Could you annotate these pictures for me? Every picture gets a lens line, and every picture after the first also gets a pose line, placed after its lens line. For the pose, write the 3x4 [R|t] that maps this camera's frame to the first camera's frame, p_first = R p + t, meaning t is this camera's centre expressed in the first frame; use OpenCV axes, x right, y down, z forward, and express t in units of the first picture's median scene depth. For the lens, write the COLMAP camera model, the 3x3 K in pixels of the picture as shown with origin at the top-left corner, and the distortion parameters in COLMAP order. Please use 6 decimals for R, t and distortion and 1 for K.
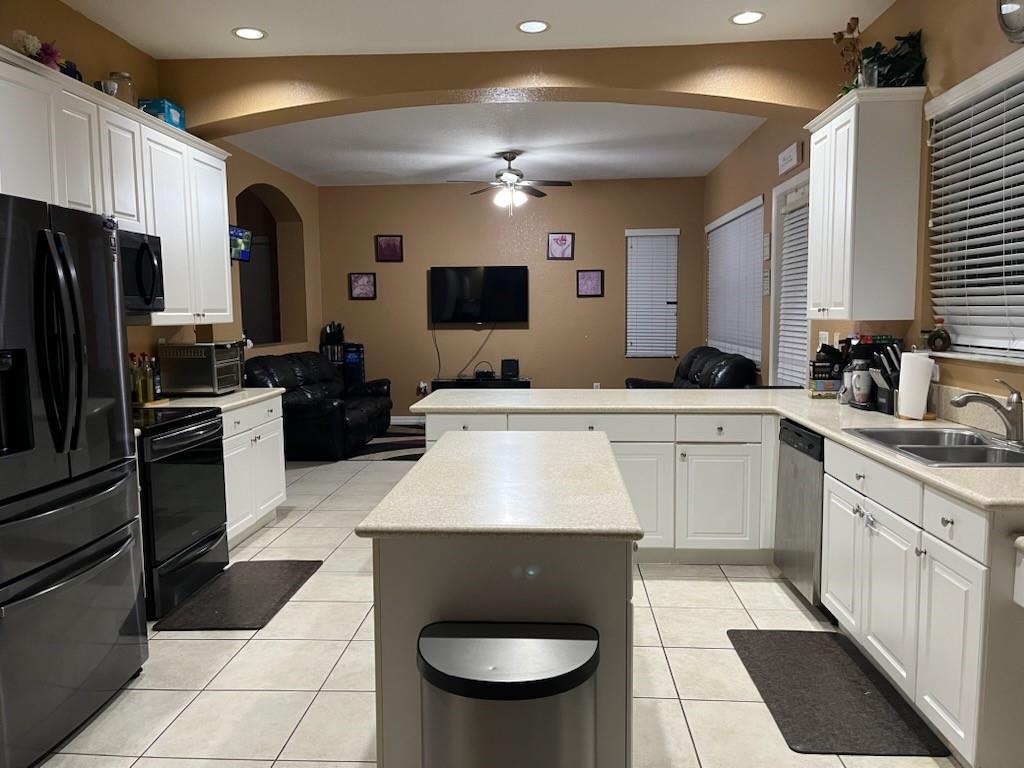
lens RADIAL K [[811.1, 0, 516.0], [0, 811.1, 388.7], [0, 0, 1]] dist [0.057767, -0.091044]
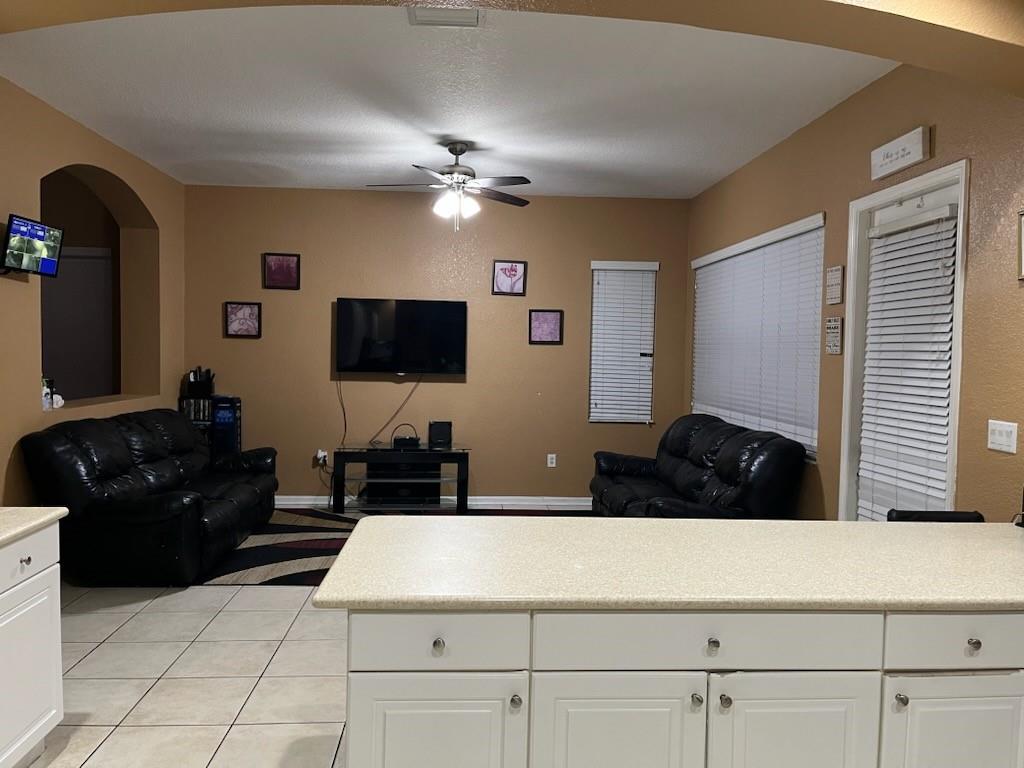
lens RADIAL K [[811.1, 0, 519.9], [0, 811.1, 387.5], [0, 0, 1]] dist [0.057767, -0.091044]
pose [[0.990945, 0.023941, 0.132118, -0.071062], [-0.017220, 0.998510, -0.051788, -0.062140], [-0.133160, 0.049044, 0.989880, 0.475657]]
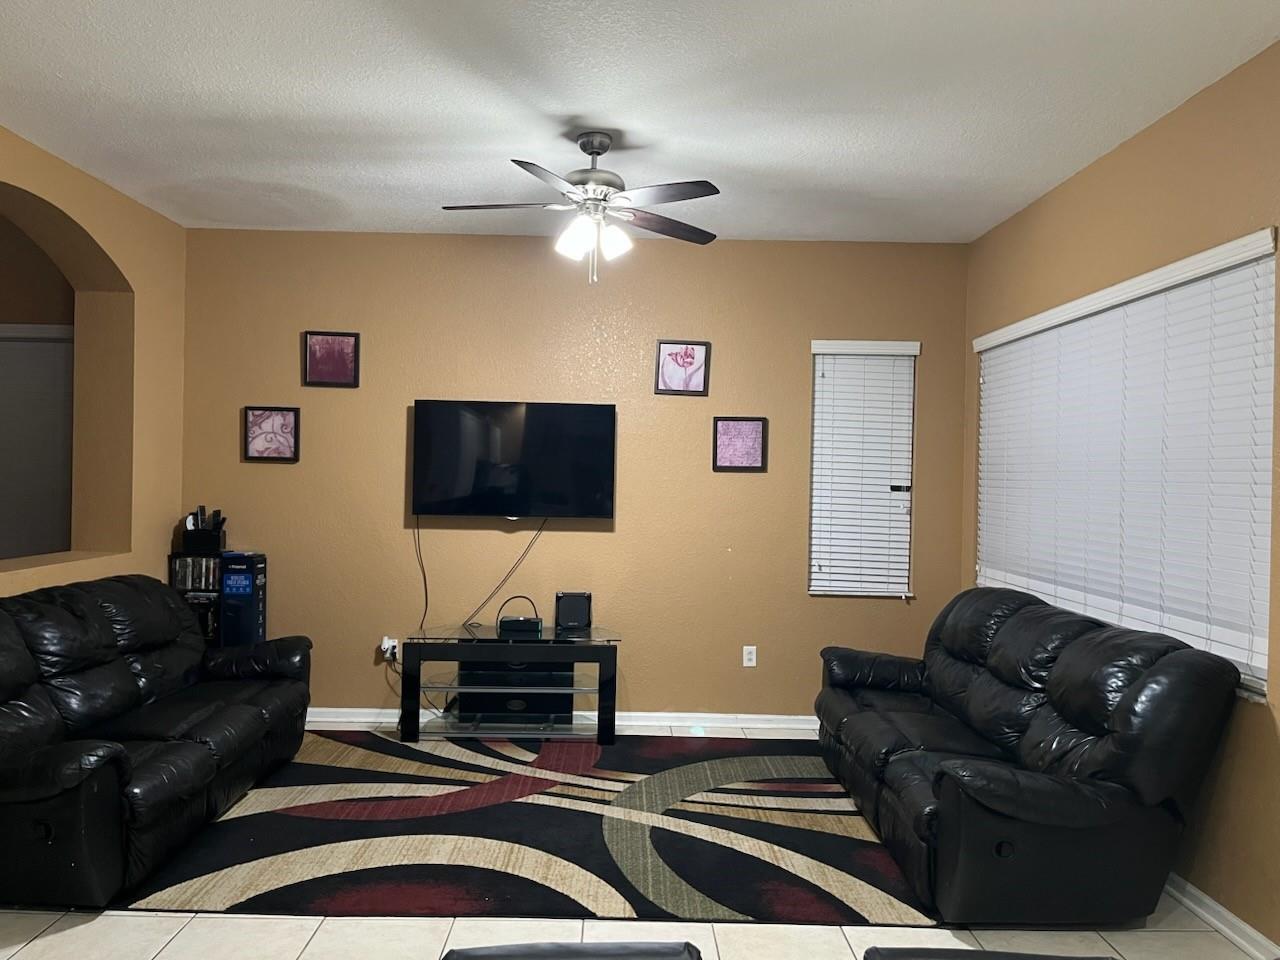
lens RADIAL K [[1013.9, 0, 641.0], [0, 1013.9, 484.9], [0, 0, 1]] dist [0.057767, -0.091044]
pose [[0.996700, 0.029563, 0.075599, -0.030822], [-0.022968, 0.995972, -0.086672, -0.100847], [-0.077857, 0.084650, 0.993364, 0.792761]]
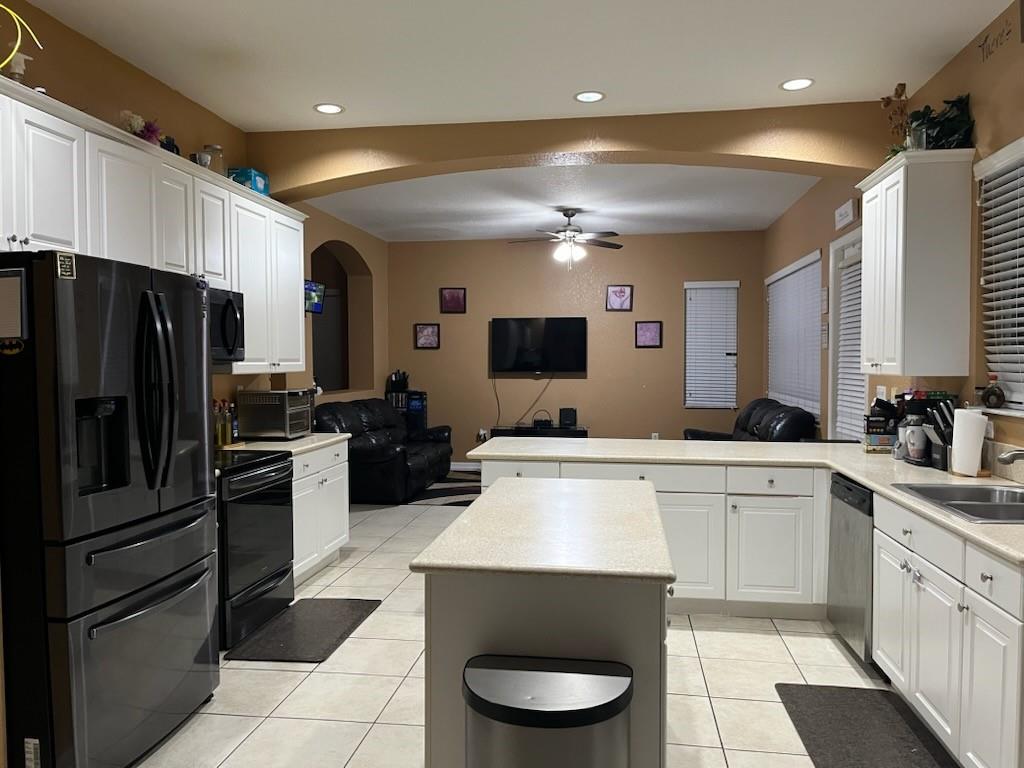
lens RADIAL K [[811.1, 0, 505.5], [0, 811.1, 385.3], [0, 0, 1]] dist [0.057767, -0.091044]
pose [[0.995897, 0.010919, -0.089830, 0.010584], [-0.016558, 0.997922, -0.062269, -0.001095], [0.088964, 0.063501, 0.994009, -0.036815]]
